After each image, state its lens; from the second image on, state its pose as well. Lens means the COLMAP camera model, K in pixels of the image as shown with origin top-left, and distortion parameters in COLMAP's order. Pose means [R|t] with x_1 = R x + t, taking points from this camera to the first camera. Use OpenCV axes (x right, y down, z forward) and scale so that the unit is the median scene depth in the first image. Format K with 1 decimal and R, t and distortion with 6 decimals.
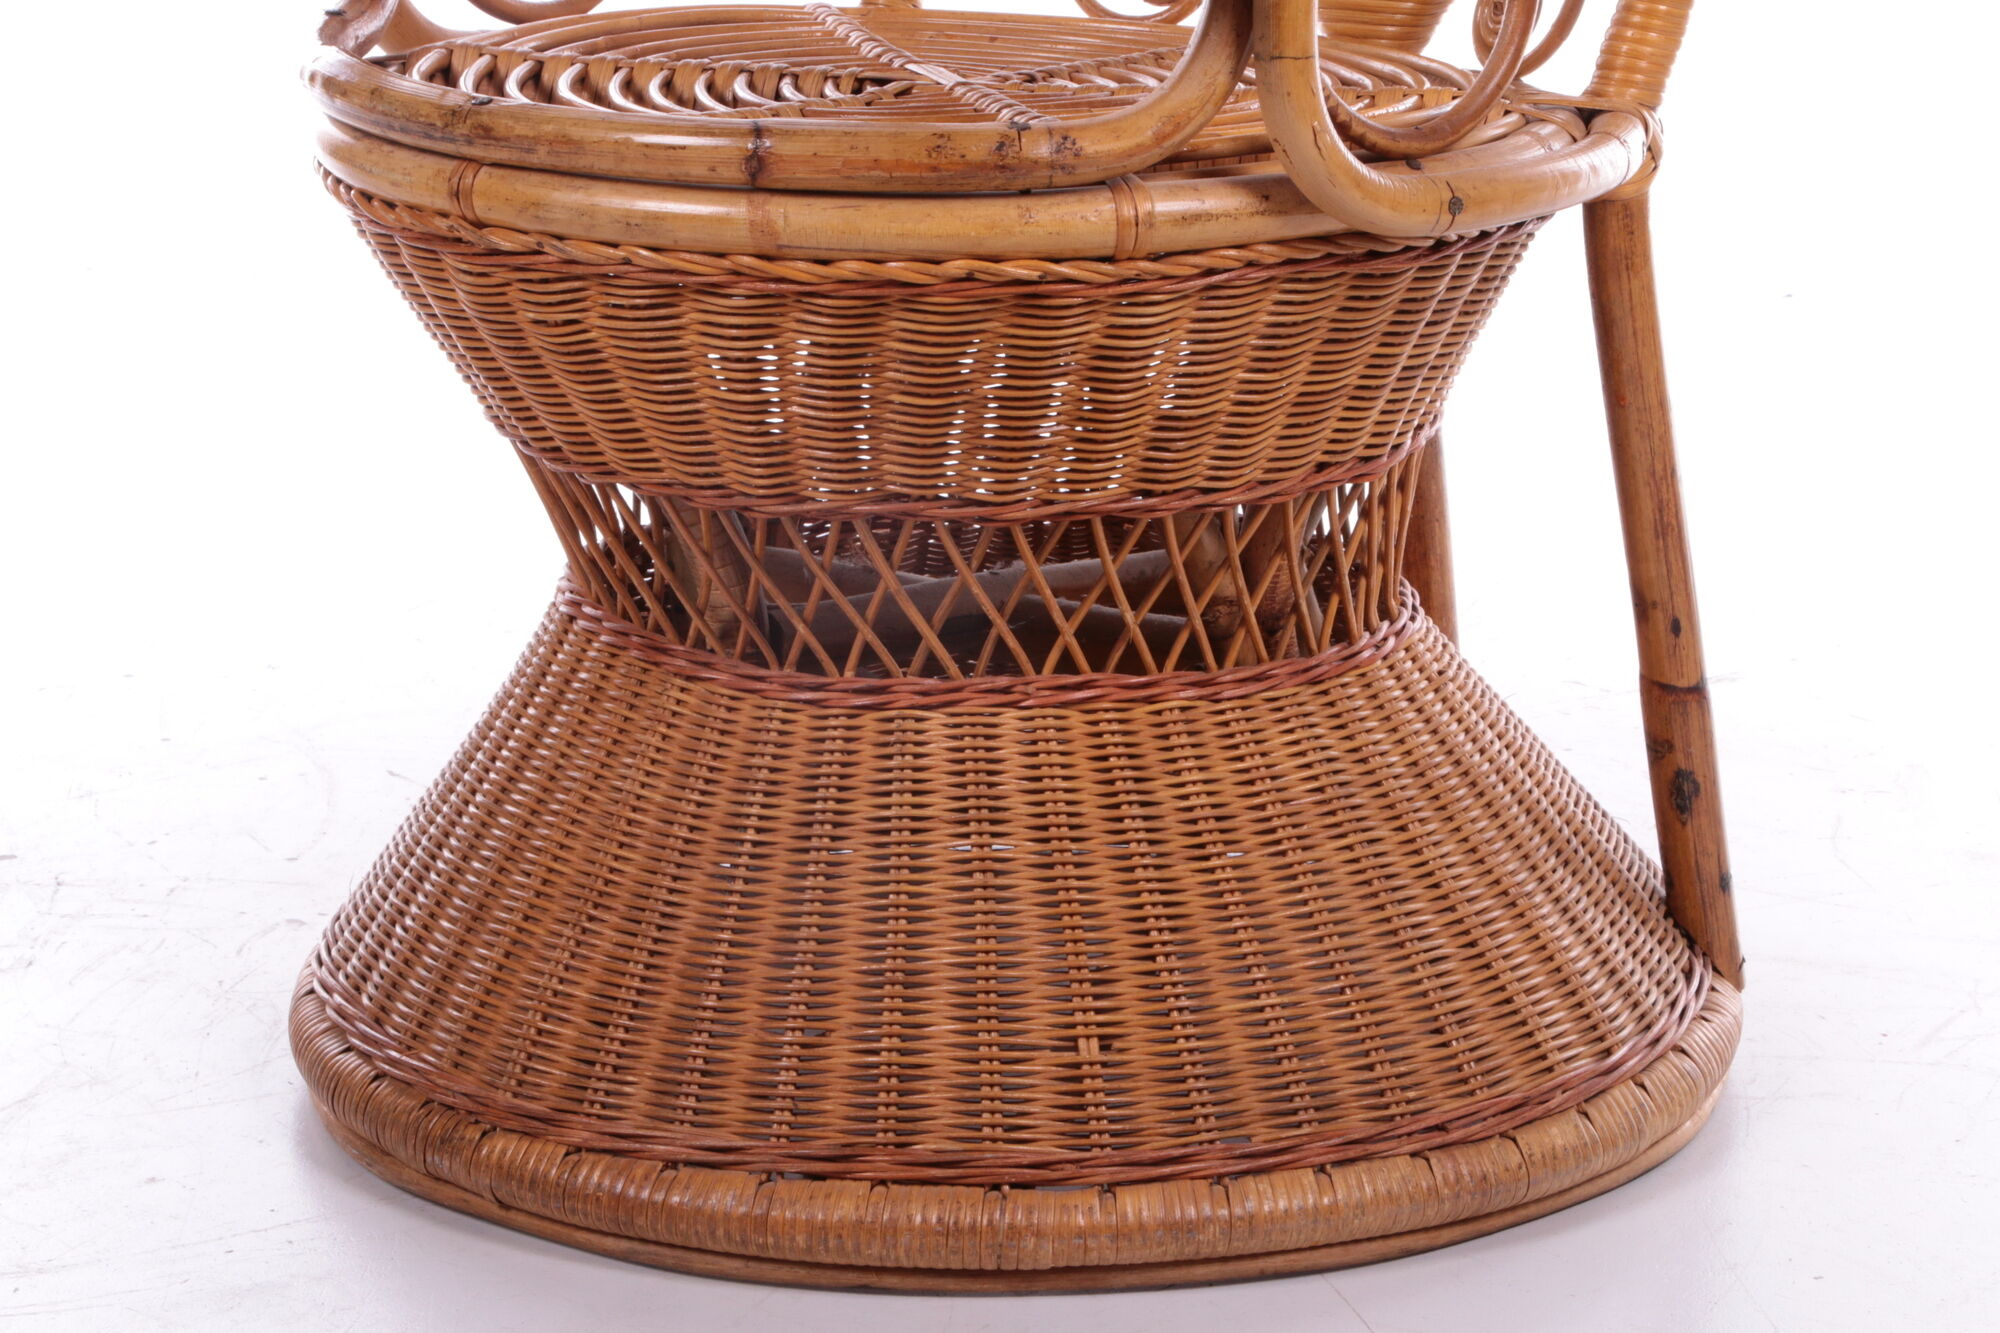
lens RADIAL K [[5395.3, 0, 998.1], [0, 5395.3, 708.3], [0, 0, 1]] dist [0.446424, 0.000000]
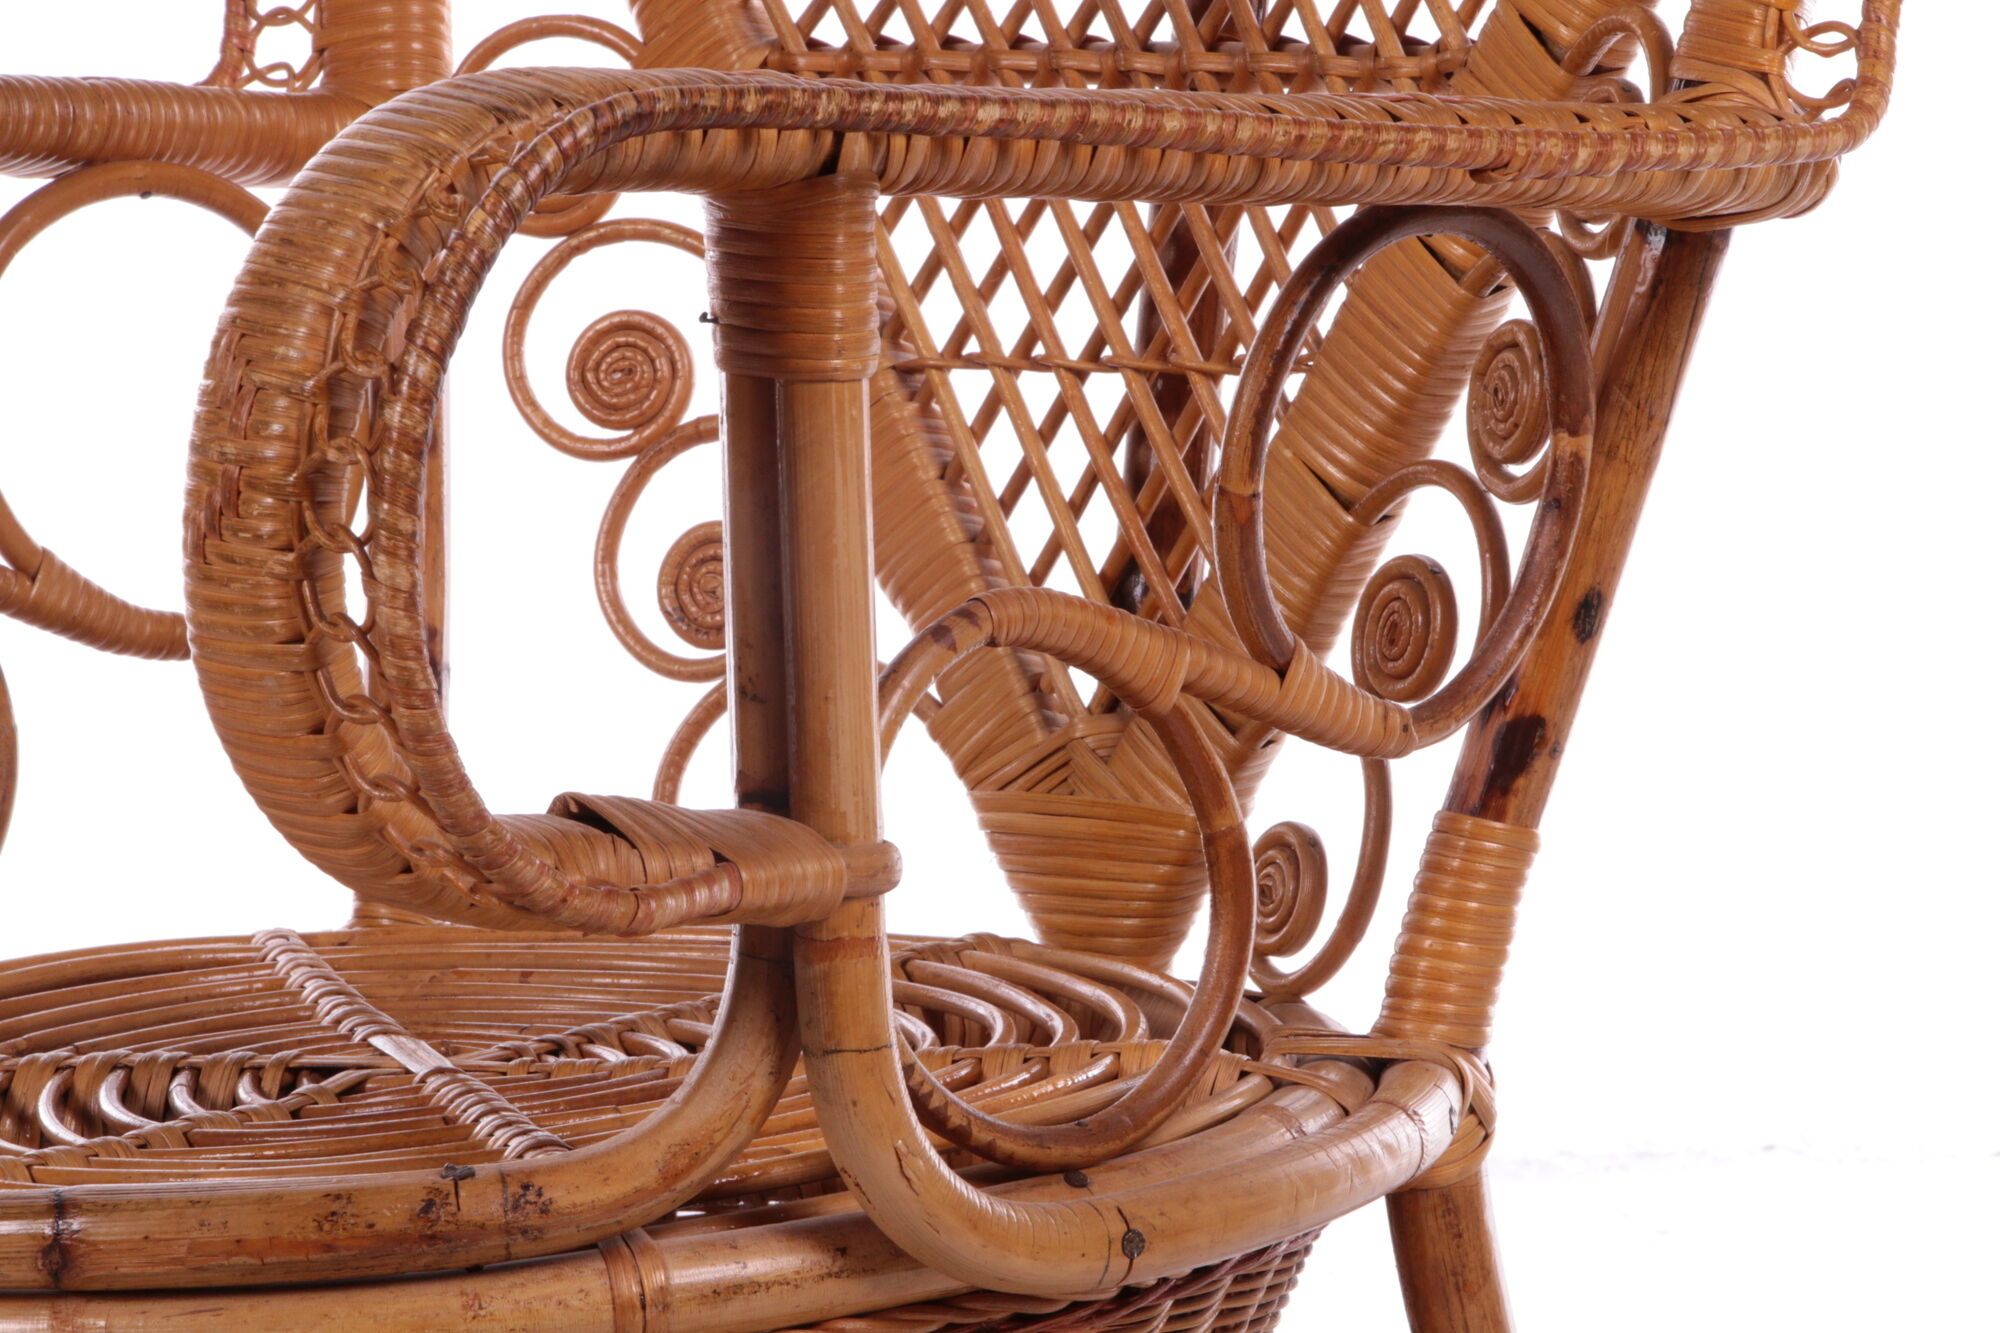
lens RADIAL K [[8398.9, 0, 1008.7], [0, 8398.9, 673.6], [0, 0, 1]] dist [0.991323, 0.000000]
pose [[0.998228, -0.057902, -0.013692, 0.083817], [0.055947, 0.991765, -0.115203, -0.041552], [0.020250, 0.114233, 0.993248, -0.038910]]
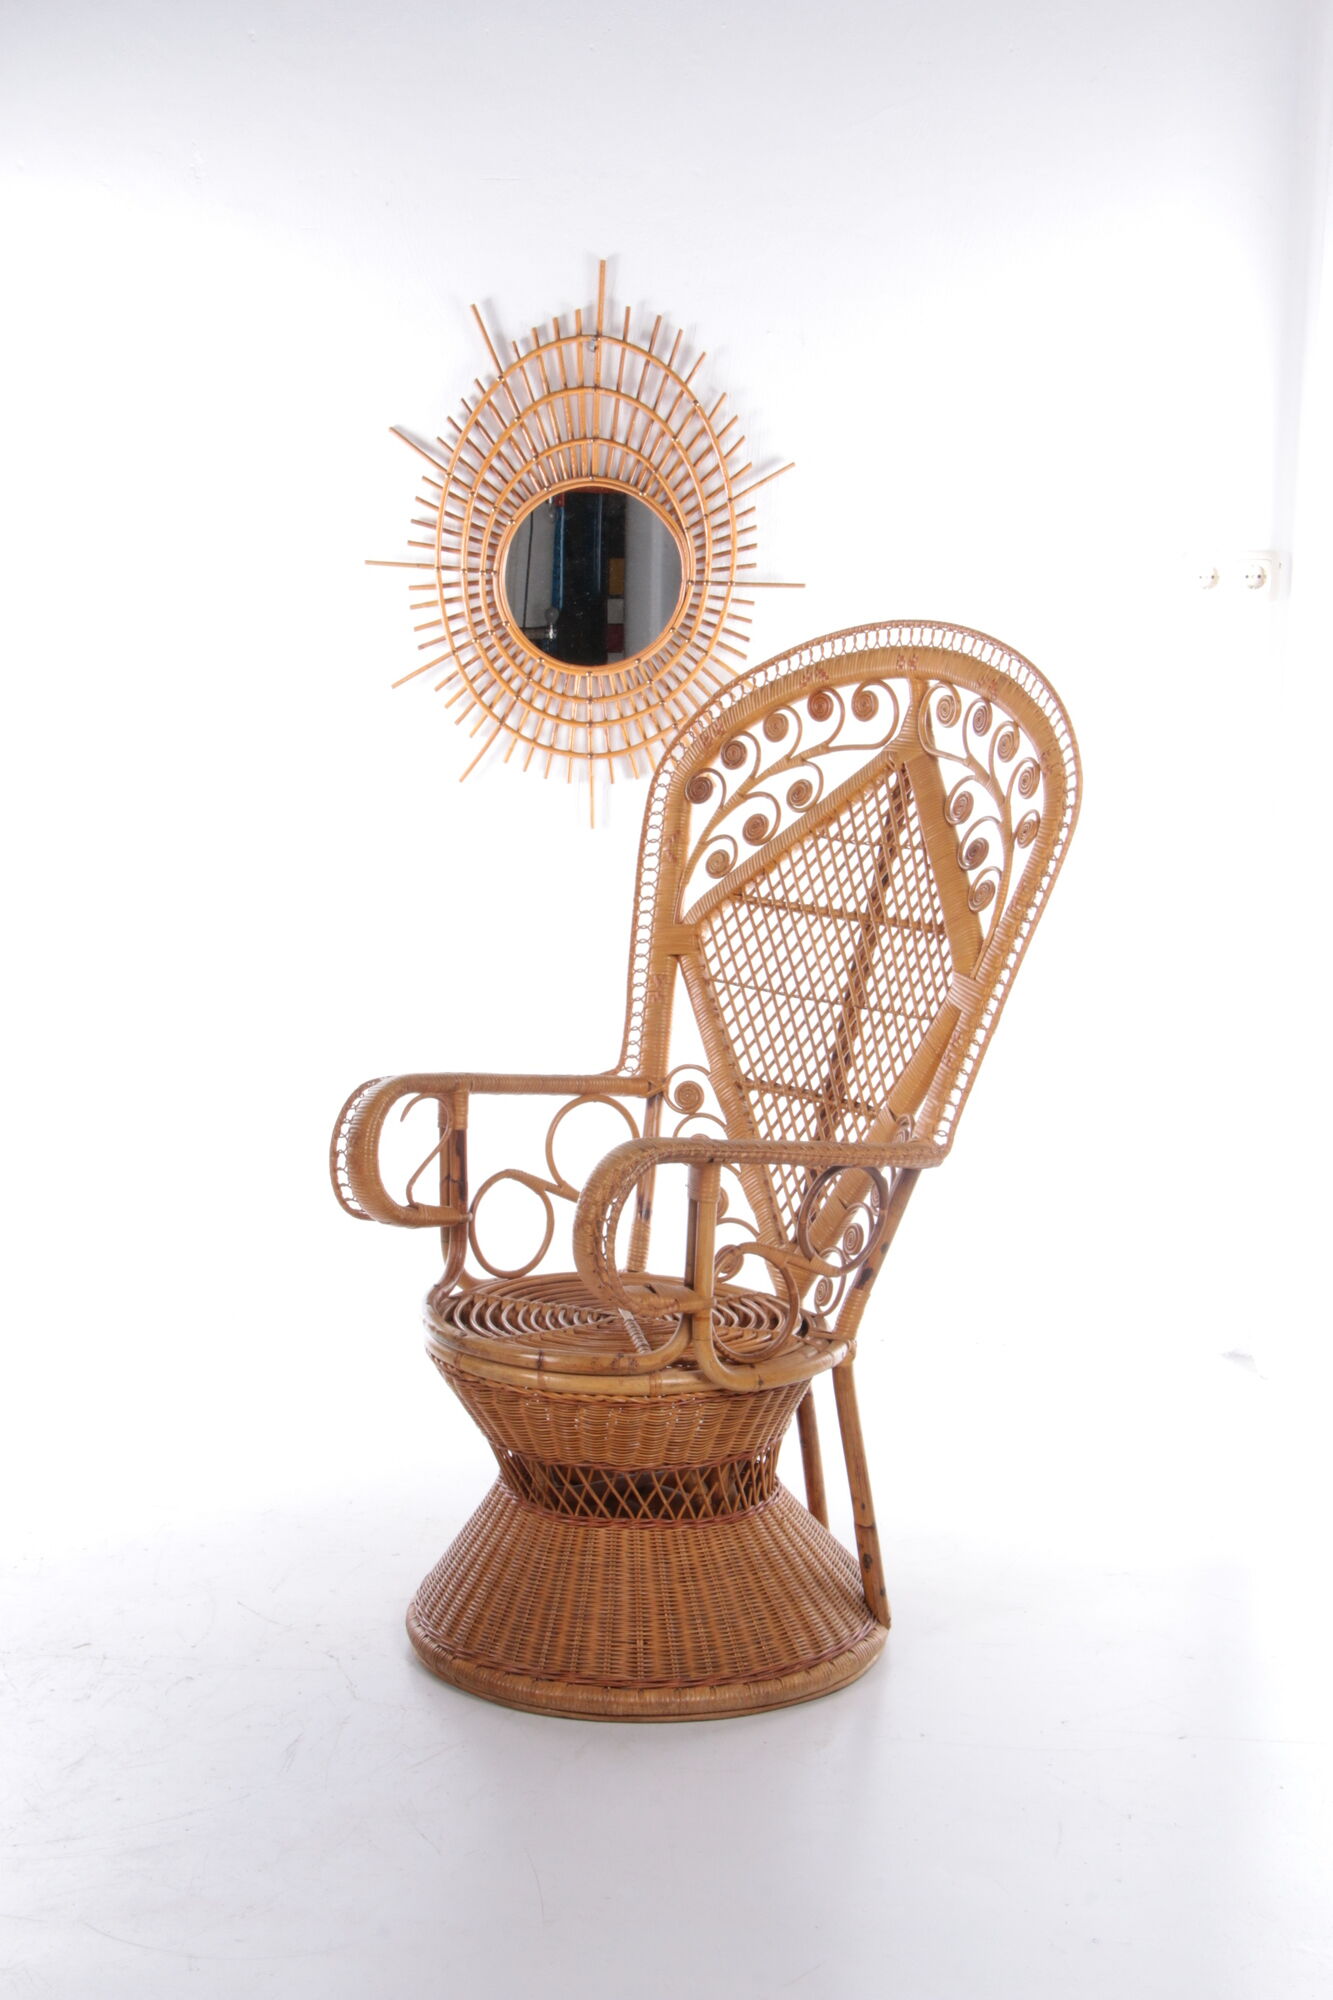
lens RADIAL K [[3091.4, 0, 669.3], [0, 3091.4, 1036.4], [0, 0, 1]] dist [0.154892, 0.000000]
pose [[0.991277, 0.035685, -0.126868, 0.245075], [-0.046847, 0.995183, -0.086113, -0.130490], [0.123184, 0.091306, 0.988175, -0.796059]]
